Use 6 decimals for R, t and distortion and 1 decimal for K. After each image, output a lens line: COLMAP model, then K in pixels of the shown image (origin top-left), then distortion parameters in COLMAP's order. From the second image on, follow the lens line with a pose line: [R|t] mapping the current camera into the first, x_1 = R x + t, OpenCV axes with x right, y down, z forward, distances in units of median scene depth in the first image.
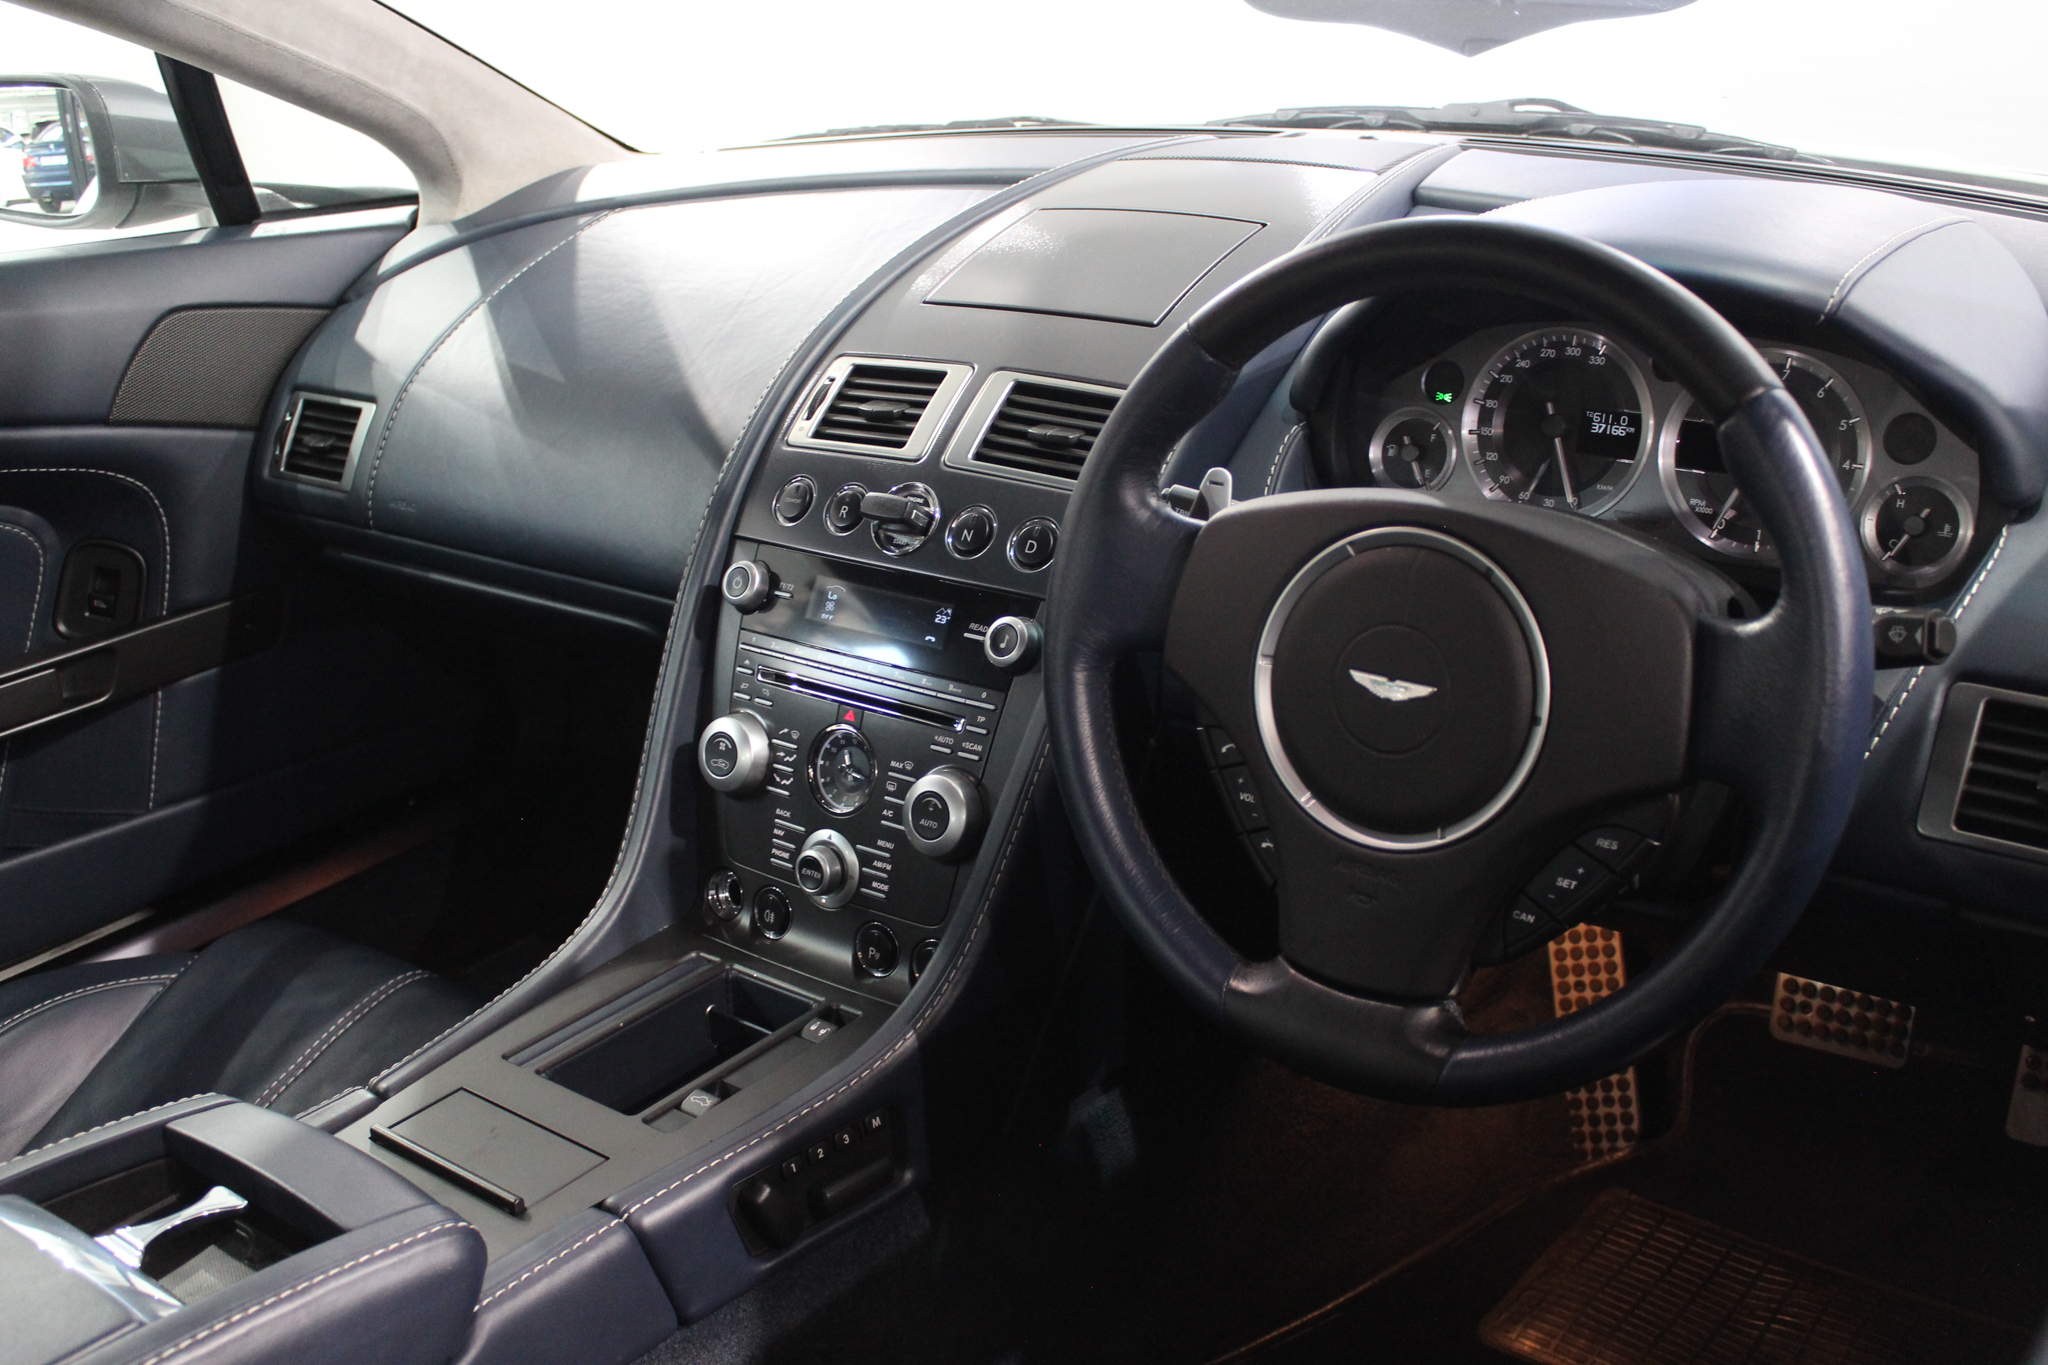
lens RADIAL K [[2125.5, 0, 1024.5], [0, 2125.5, 684.5], [0, 0, 1]] dist [-0.119411, 0.000000]
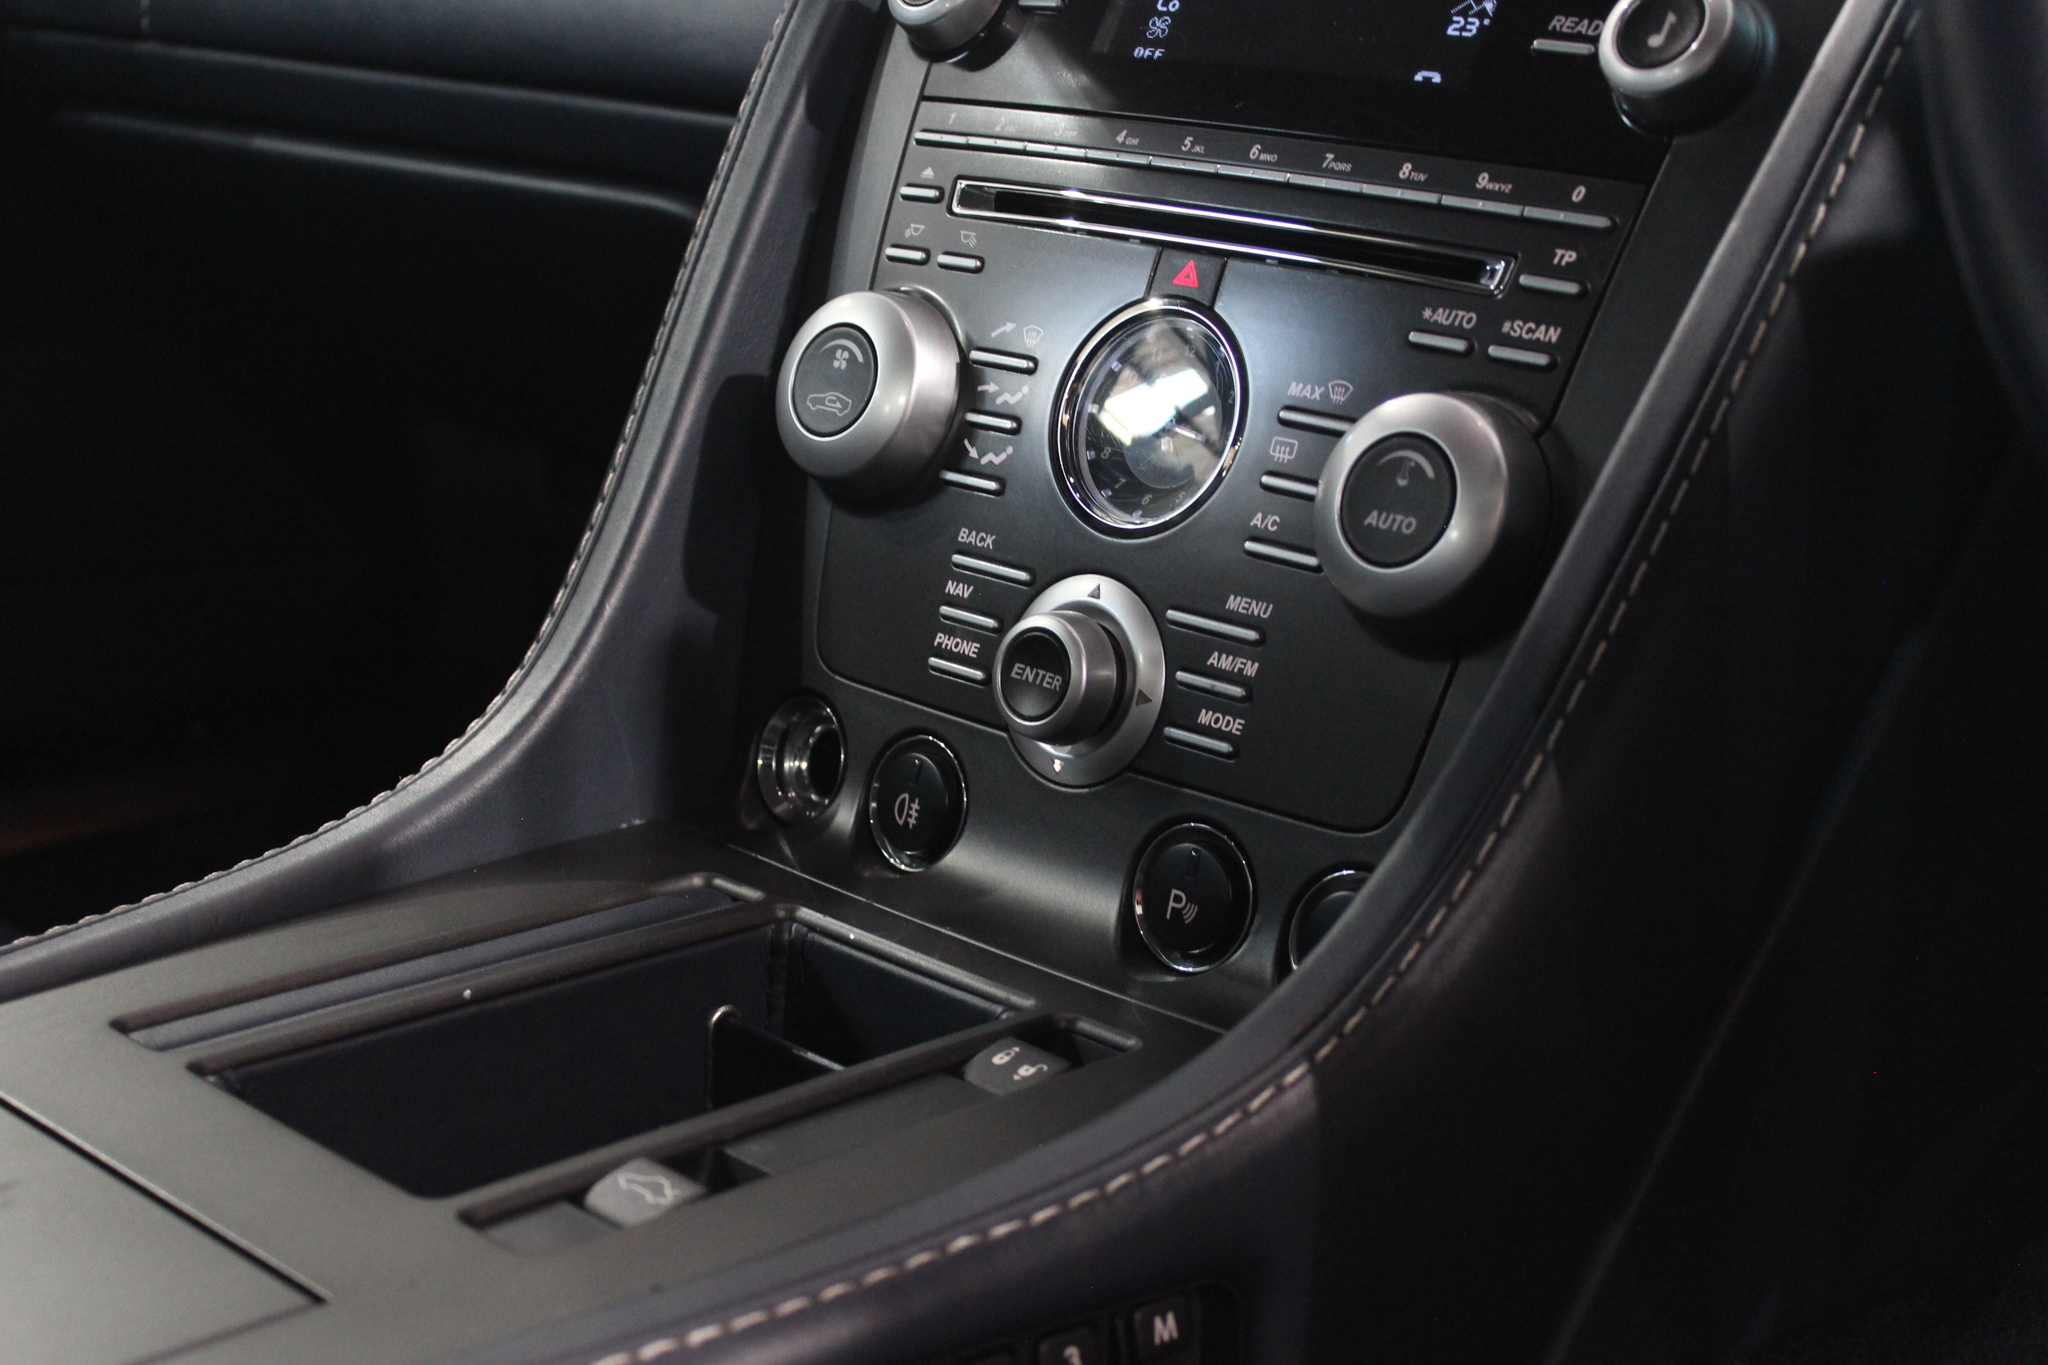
lens RADIAL K [[3036.2, 0, 1022.7], [0, 3036.2, 681.2], [0, 0, 1]] dist [-0.030218, 0.000000]
pose [[0.990145, 0.109552, -0.087247, -0.056689], [-0.117634, 0.988634, -0.093617, 0.141208], [0.076000, 0.102957, 0.991778, 0.475631]]
